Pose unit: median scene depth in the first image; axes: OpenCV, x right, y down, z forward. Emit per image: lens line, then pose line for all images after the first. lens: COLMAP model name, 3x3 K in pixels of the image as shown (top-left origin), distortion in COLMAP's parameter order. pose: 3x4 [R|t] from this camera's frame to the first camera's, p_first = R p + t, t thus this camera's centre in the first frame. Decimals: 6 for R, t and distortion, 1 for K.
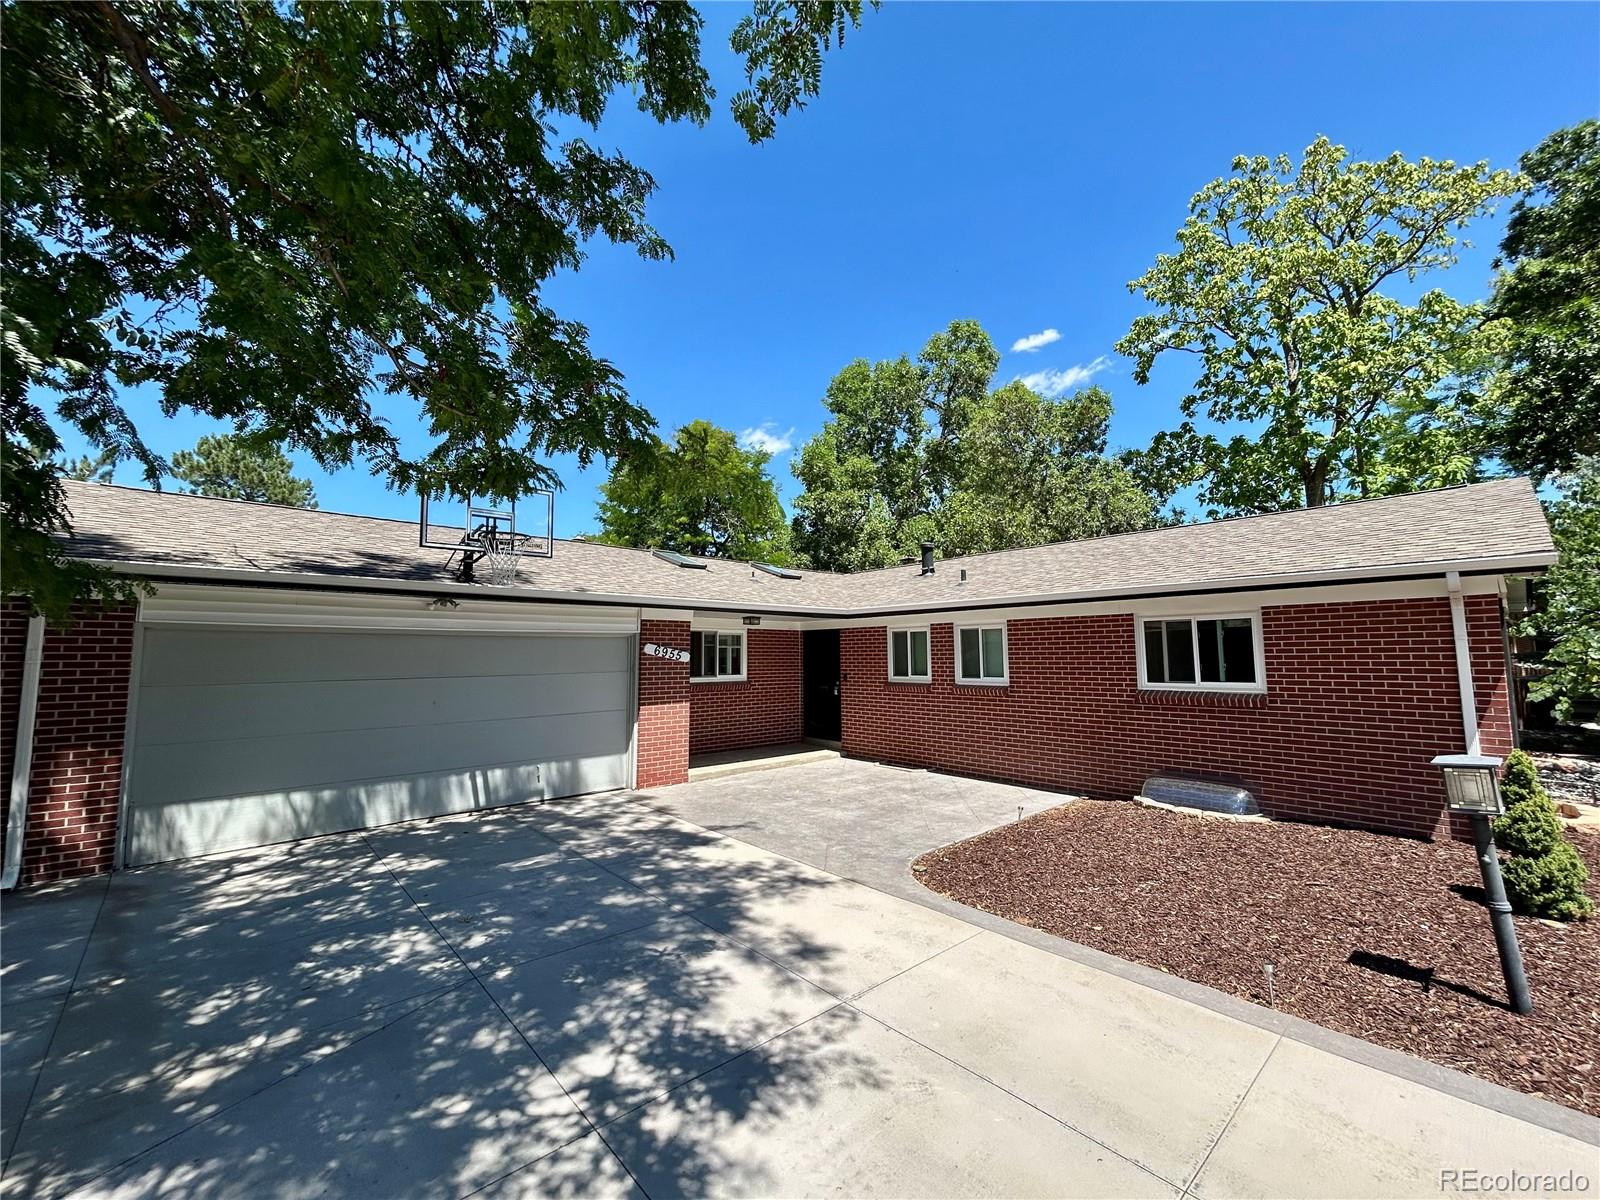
lens RADIAL K [[713.7, 0, 800.0], [0, 713.7, 600.0], [0, 0, 1]] dist [-0.000203, 0.000163]
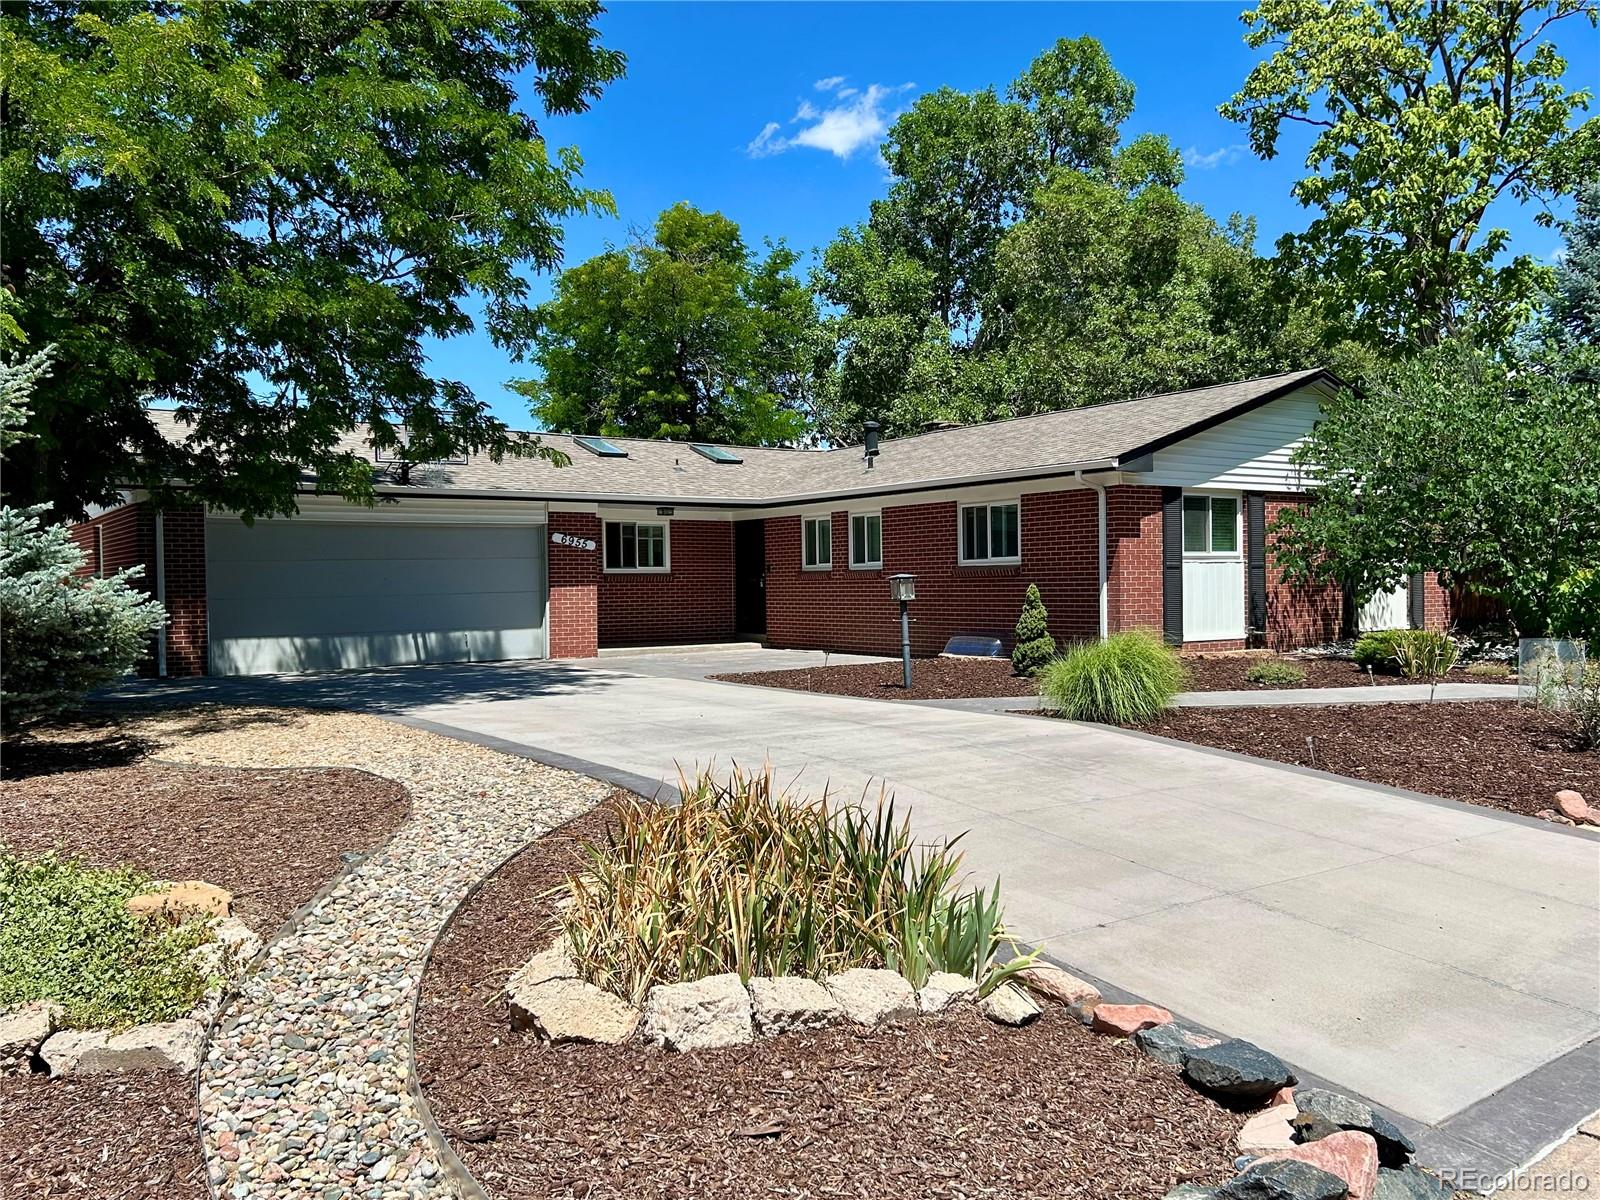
lens RADIAL K [[1464.2, 0, 800.0], [0, 1464.2, 600.0], [0, 0, 1]] dist [0.152963, -0.005456]
pose [[0.992757, -0.007328, -0.119917, 0.391915], [0.018346, 0.995679, 0.091032, -0.033262], [0.118732, -0.092573, 0.988602, -1.102008]]
